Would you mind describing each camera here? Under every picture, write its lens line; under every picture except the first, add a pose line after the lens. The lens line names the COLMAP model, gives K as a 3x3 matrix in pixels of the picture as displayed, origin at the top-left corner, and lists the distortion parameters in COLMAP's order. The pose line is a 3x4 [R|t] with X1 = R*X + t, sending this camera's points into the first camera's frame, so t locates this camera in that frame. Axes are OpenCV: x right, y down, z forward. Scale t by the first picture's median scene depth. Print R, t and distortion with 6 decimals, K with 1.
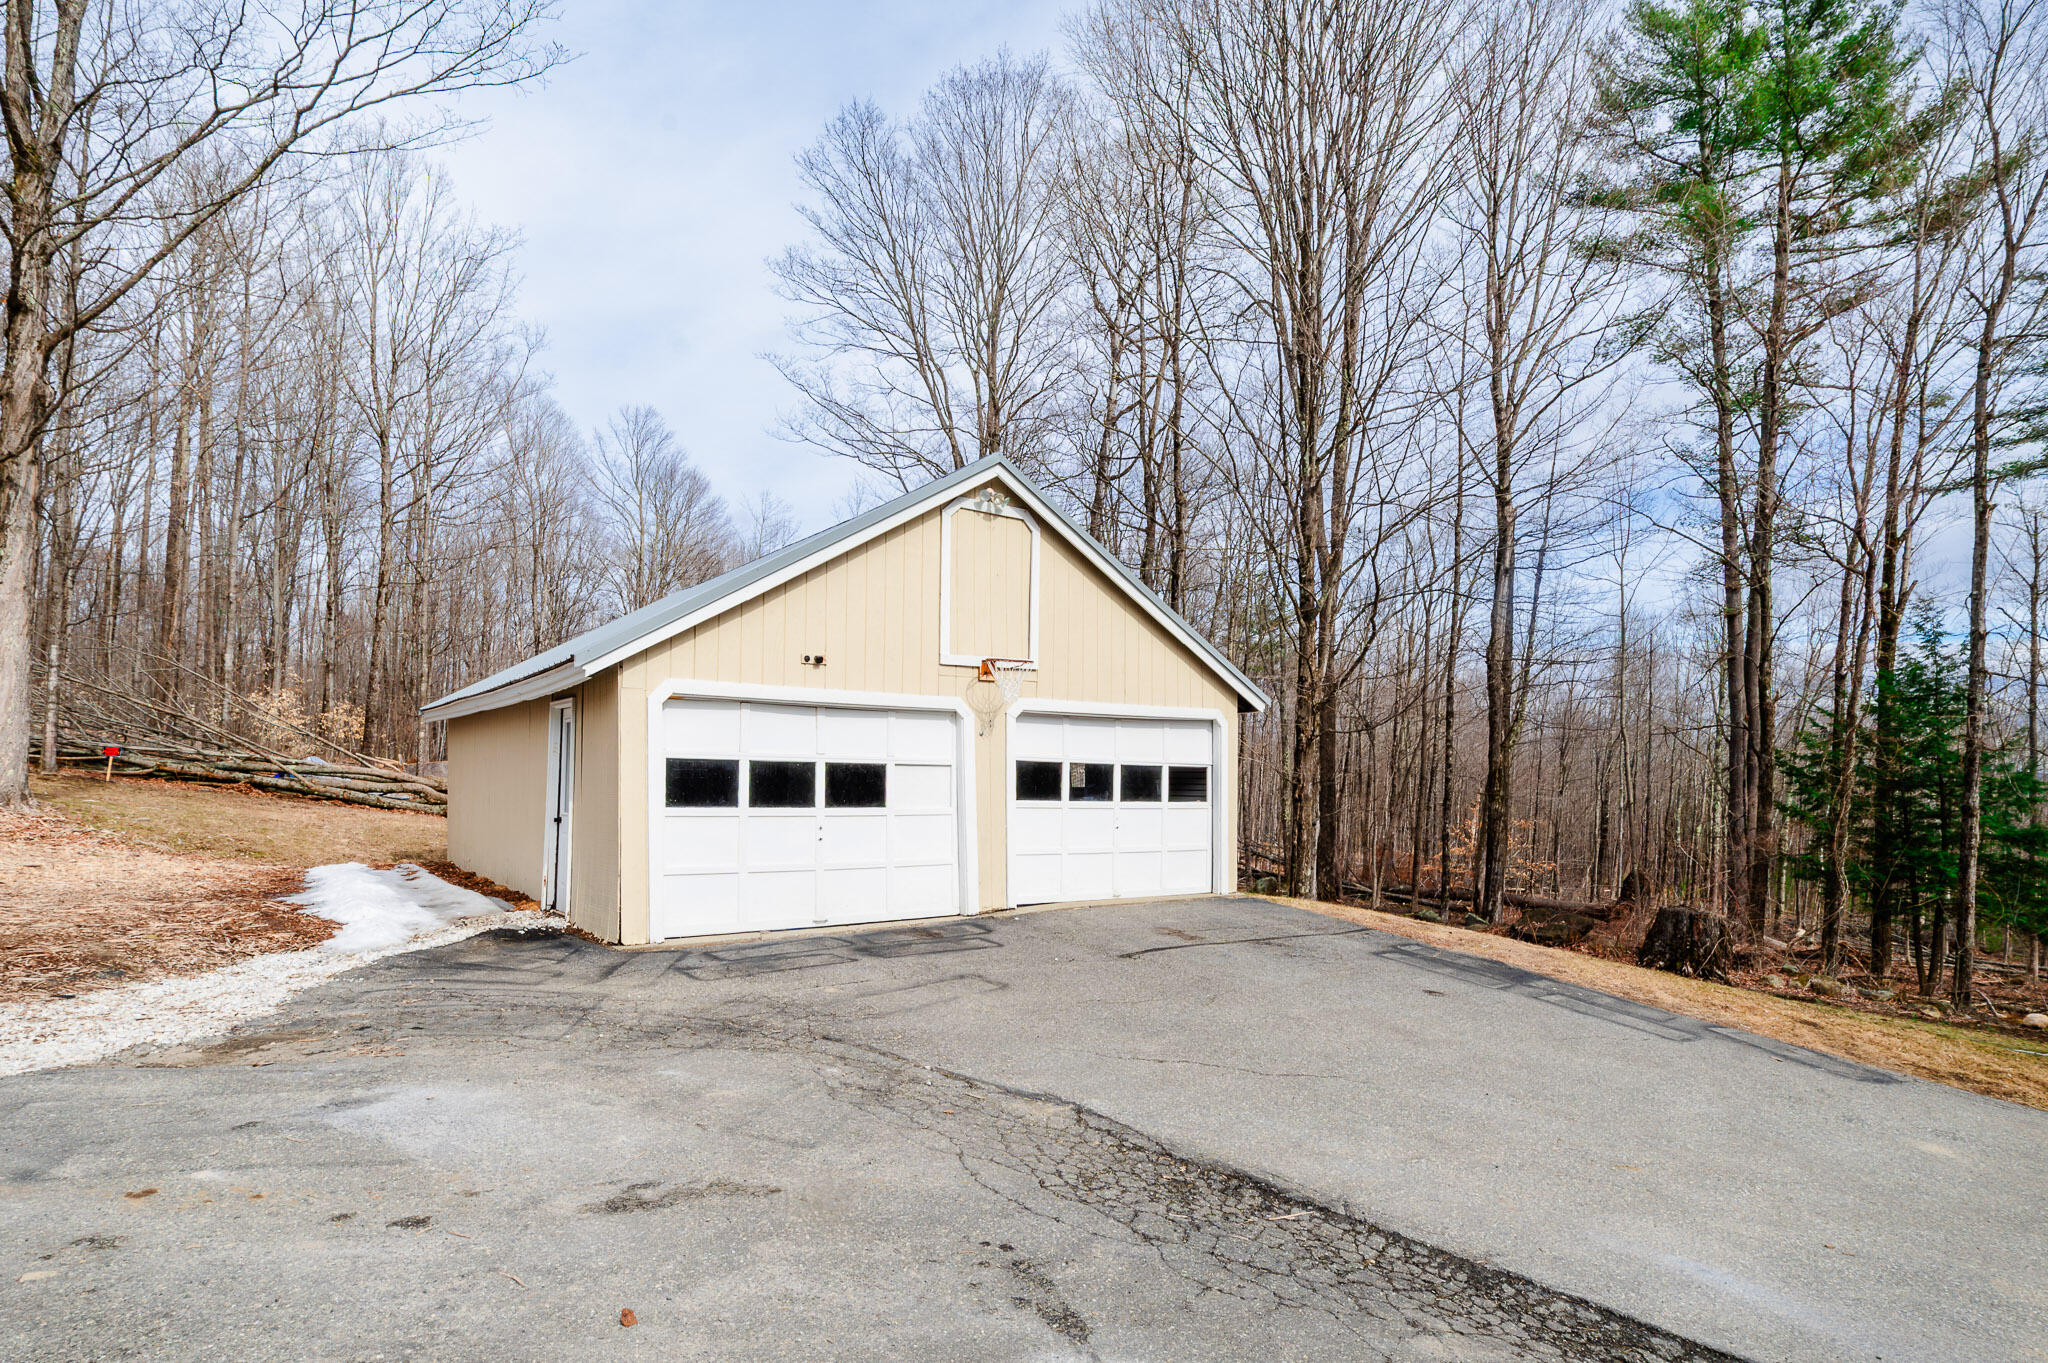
lens RADIAL K [[828.3, 0, 1022.9], [0, 828.3, 643.1], [0, 0, 1]] dist [0.001834, 0.000254]
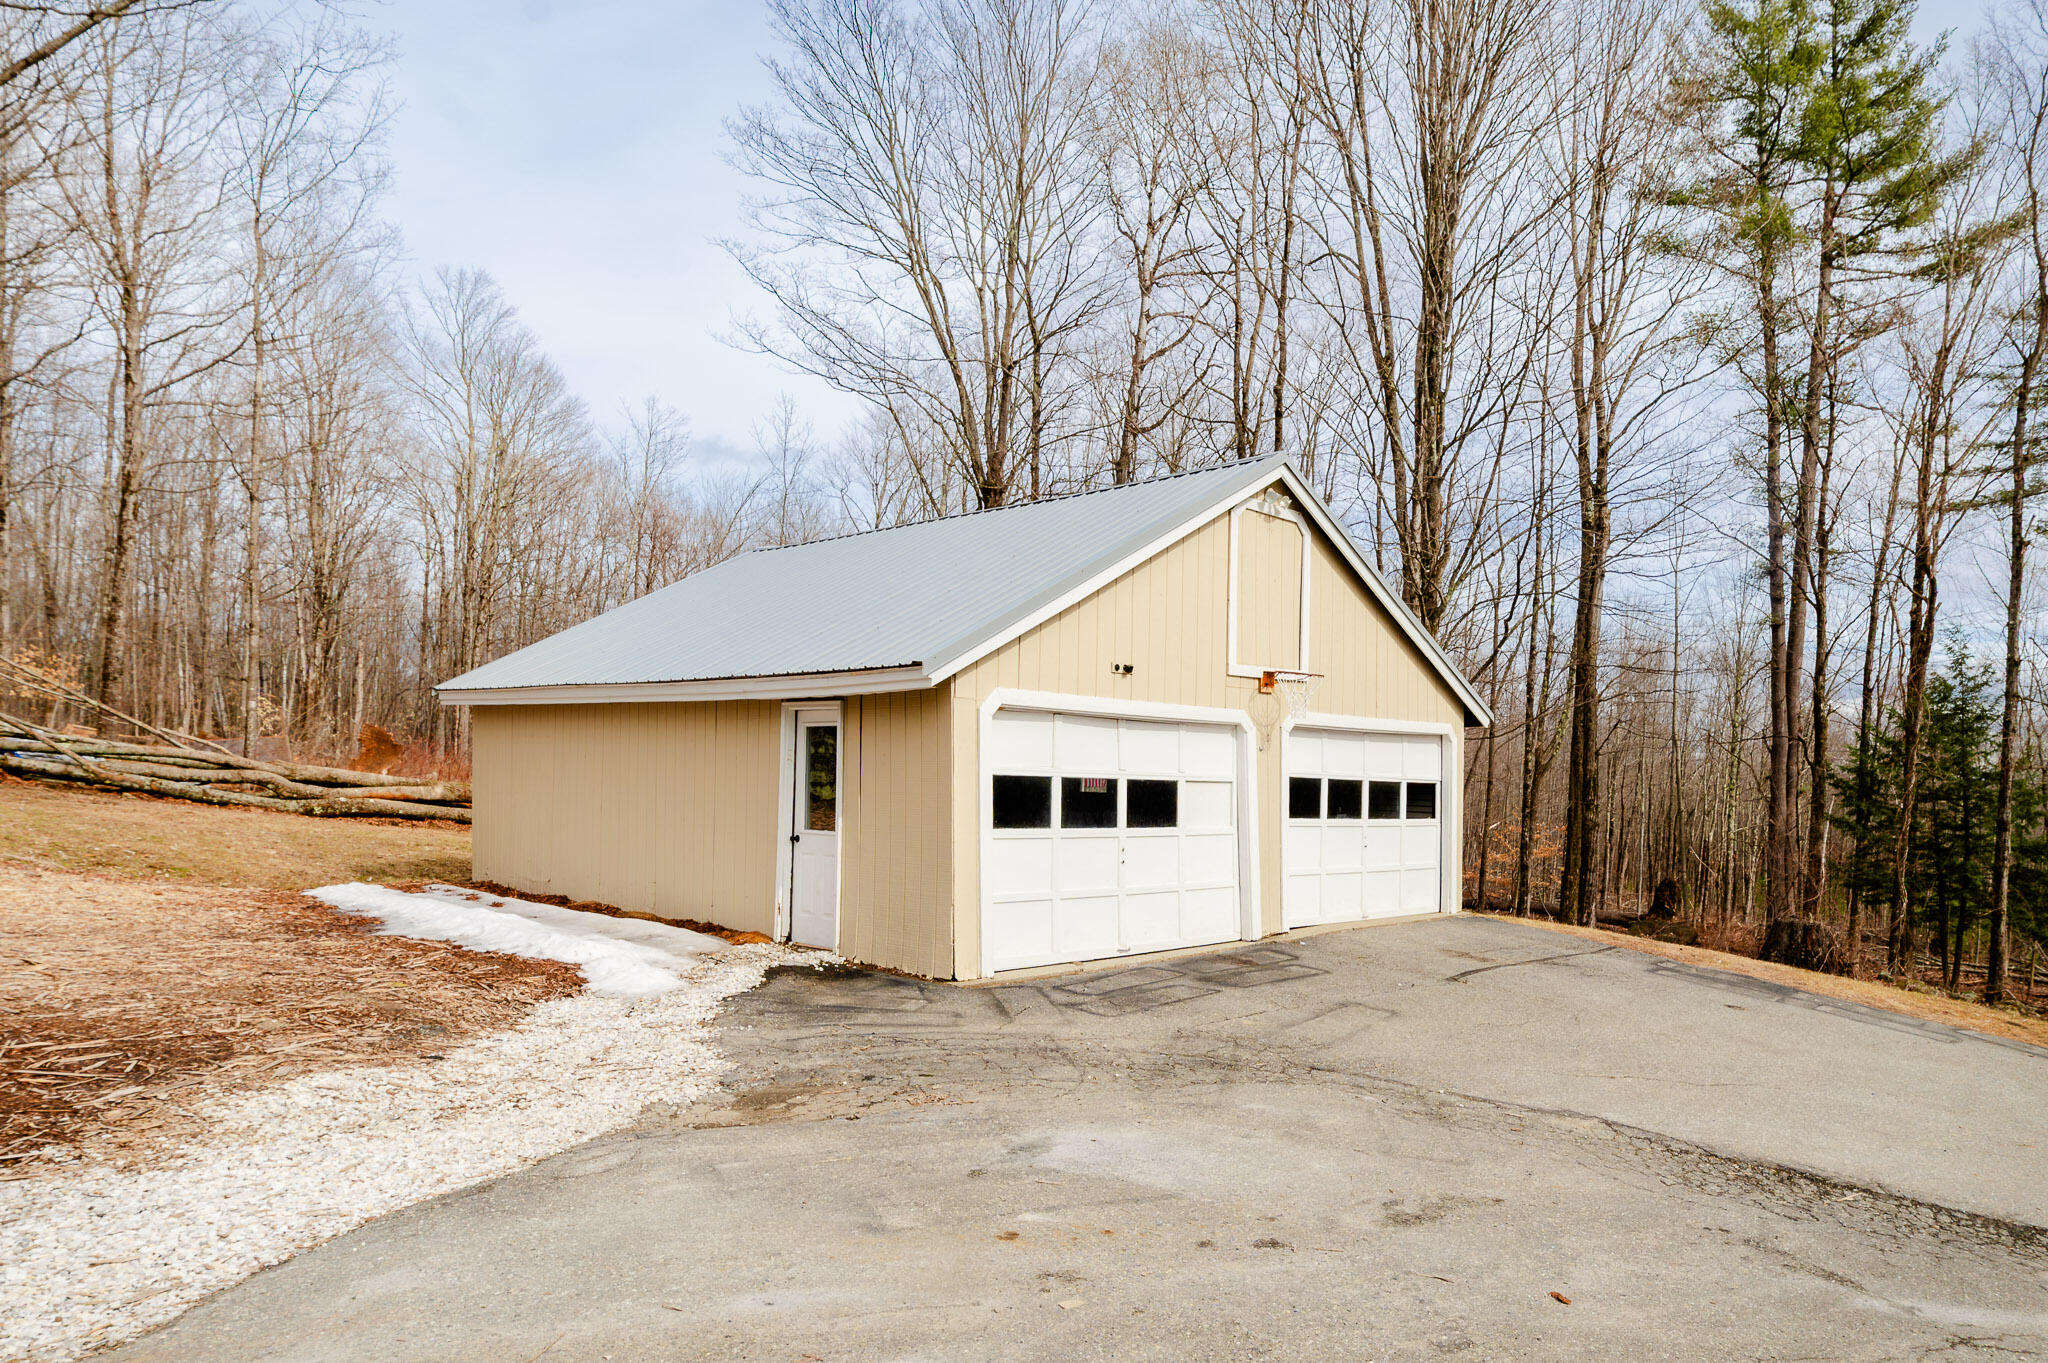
lens RADIAL K [[1028.4, 0, 1021.1], [0, 1028.4, 591.7], [0, 0, 1]] dist [0.001182, 0.000963]
pose [[0.980559, 0.047097, 0.190490, -0.497690], [-0.047637, 0.998863, -0.001746, -0.049533], [-0.190356, -0.007363, 0.981688, -0.092415]]
